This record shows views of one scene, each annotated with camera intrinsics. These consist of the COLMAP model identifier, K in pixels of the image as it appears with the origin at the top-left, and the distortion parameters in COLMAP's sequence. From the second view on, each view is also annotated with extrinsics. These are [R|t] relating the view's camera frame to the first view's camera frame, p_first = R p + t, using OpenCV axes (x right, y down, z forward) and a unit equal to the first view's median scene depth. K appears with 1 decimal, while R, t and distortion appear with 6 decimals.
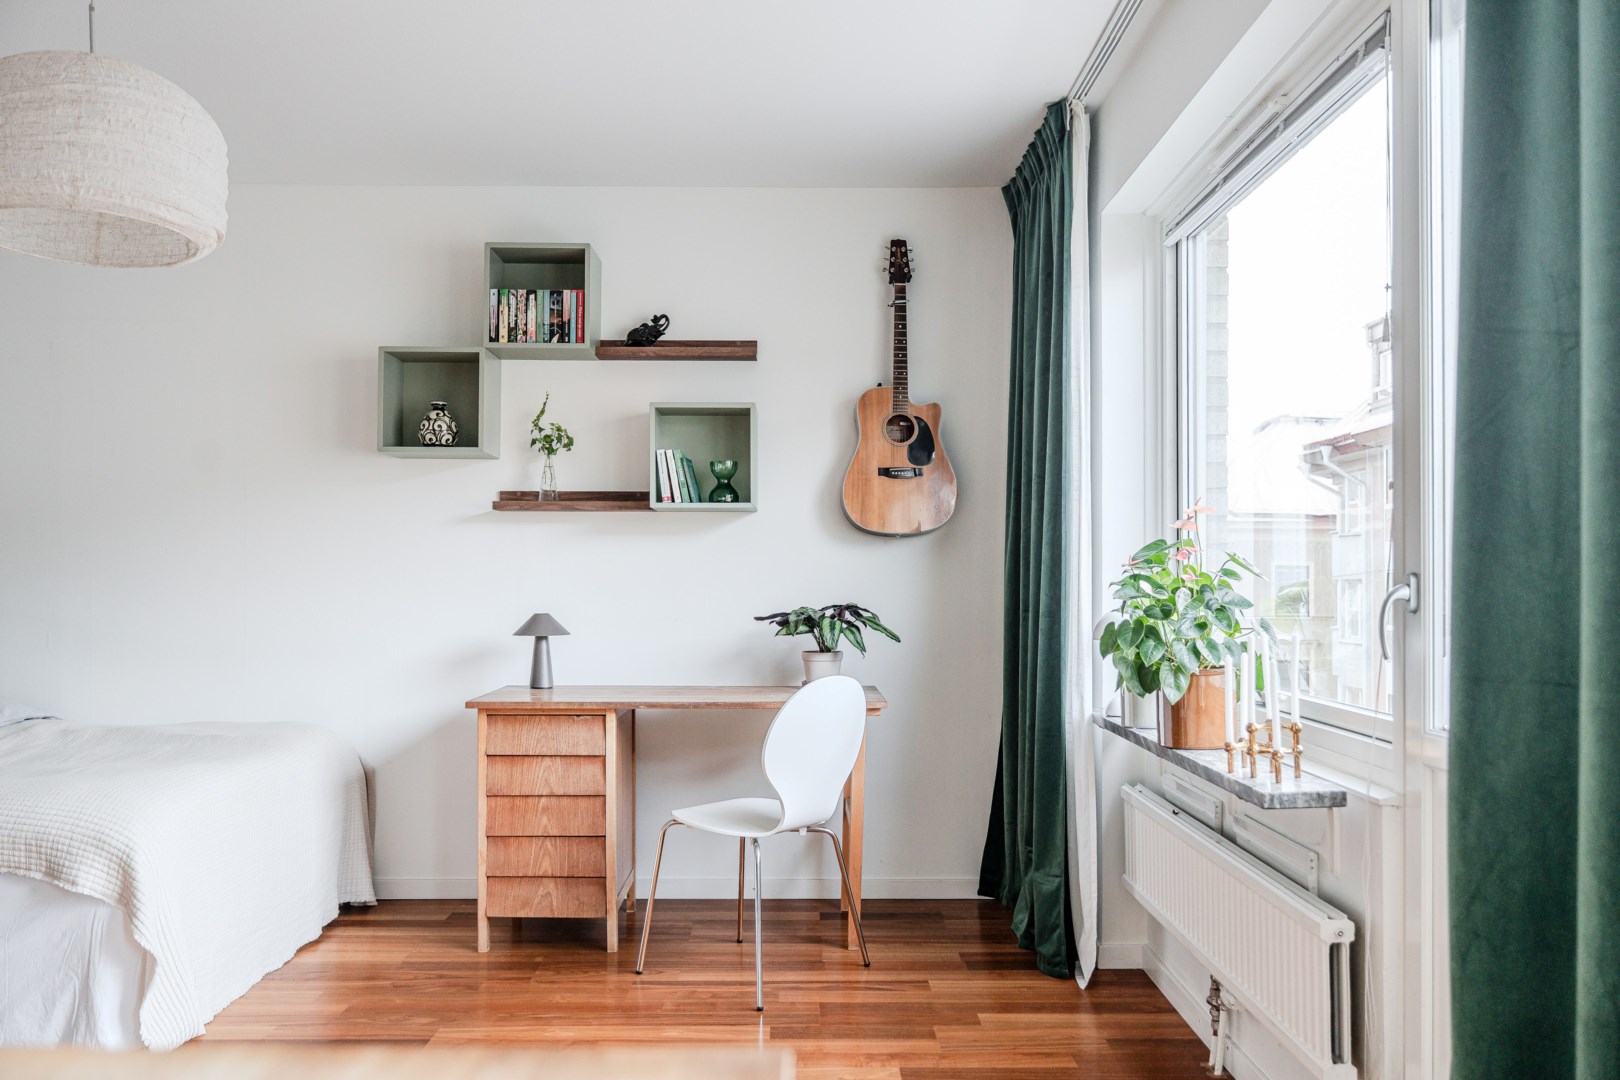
lens RADIAL K [[1367.1, 0, 811.9], [0, 1367.1, 565.5], [0, 0, 1]] dist [-0.001804, 0.008033]
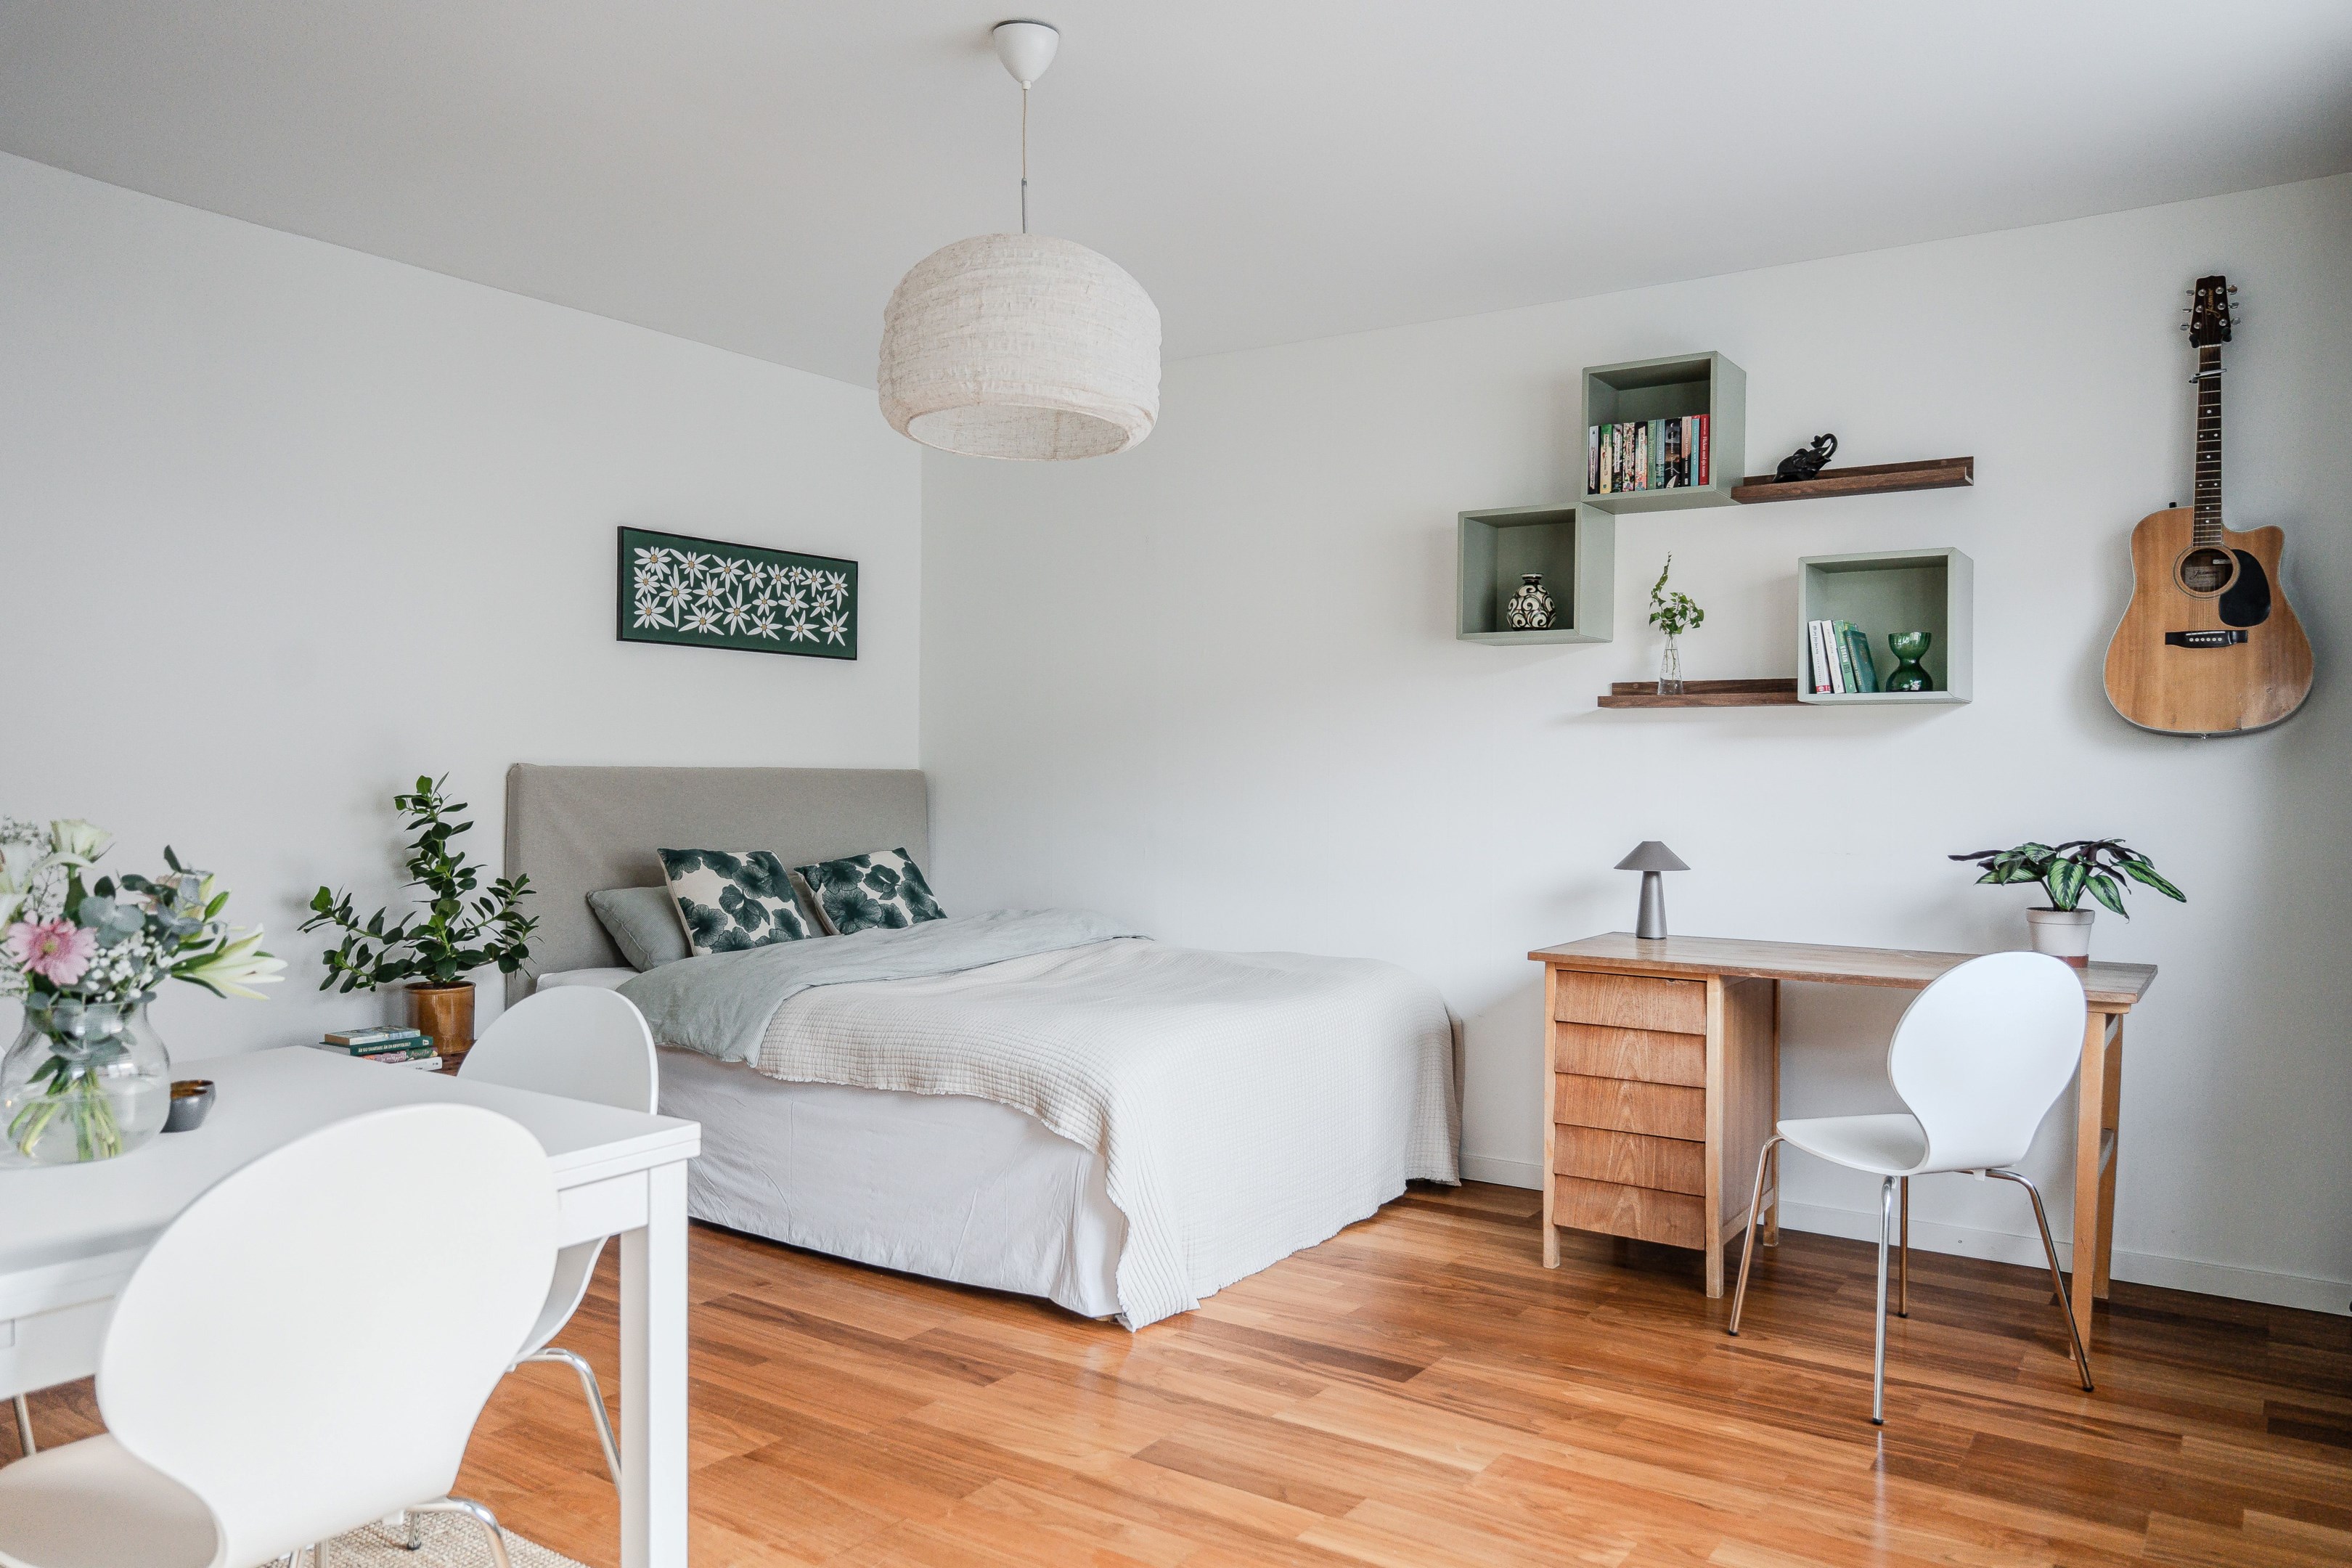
lens RADIAL K [[1652.7, 0, 1176.0], [0, 1652.7, 784.0], [0, 0, 1]] dist [-0.008583, 0.003543]
pose [[0.820120, 0.008427, -0.572130, 0.114786], [0.000333, 0.999884, 0.015206, -0.011526], [0.572192, -0.012661, 0.820022, 0.083530]]
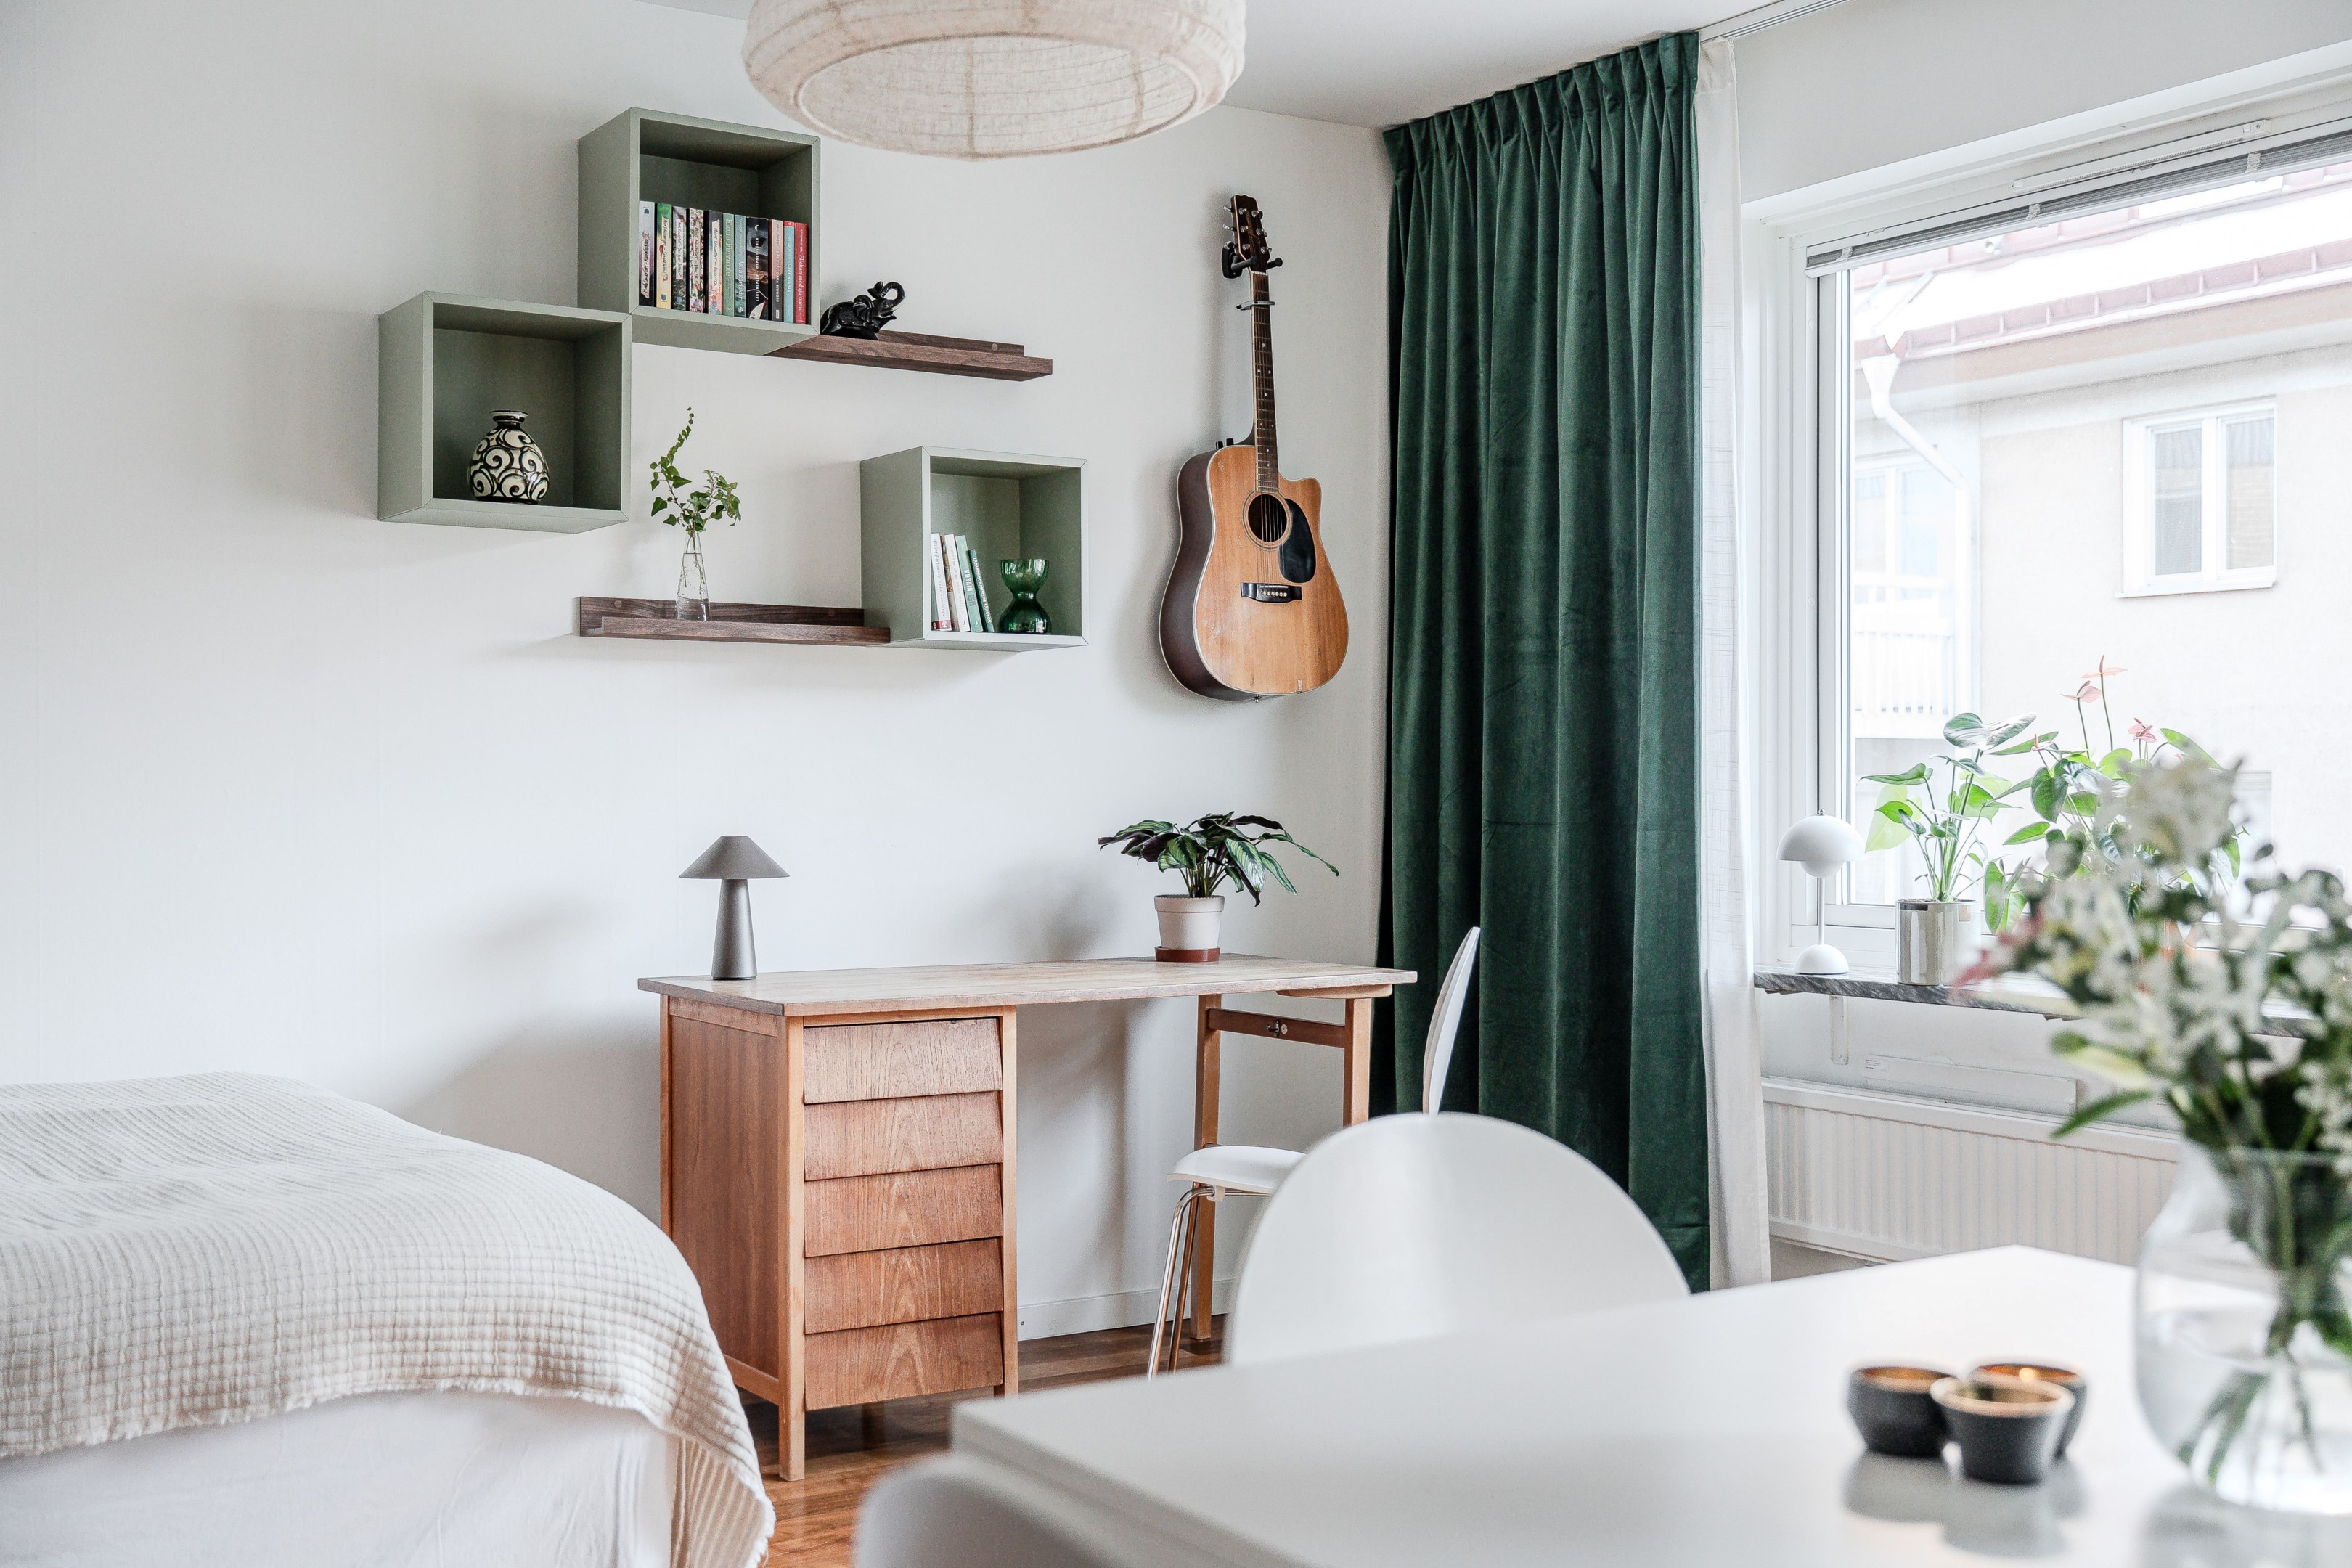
lens RADIAL K [[2543.1, 0, 1176.0], [0, 2543.1, 784.0], [0, 0, 1]] dist [0.017146, -0.003084]
pose [[0.846622, -0.000549, 0.532194, -0.573103], [-0.005580, 0.999935, 0.009909, 0.004680], [-0.532166, -0.011359, 0.846564, 0.087836]]
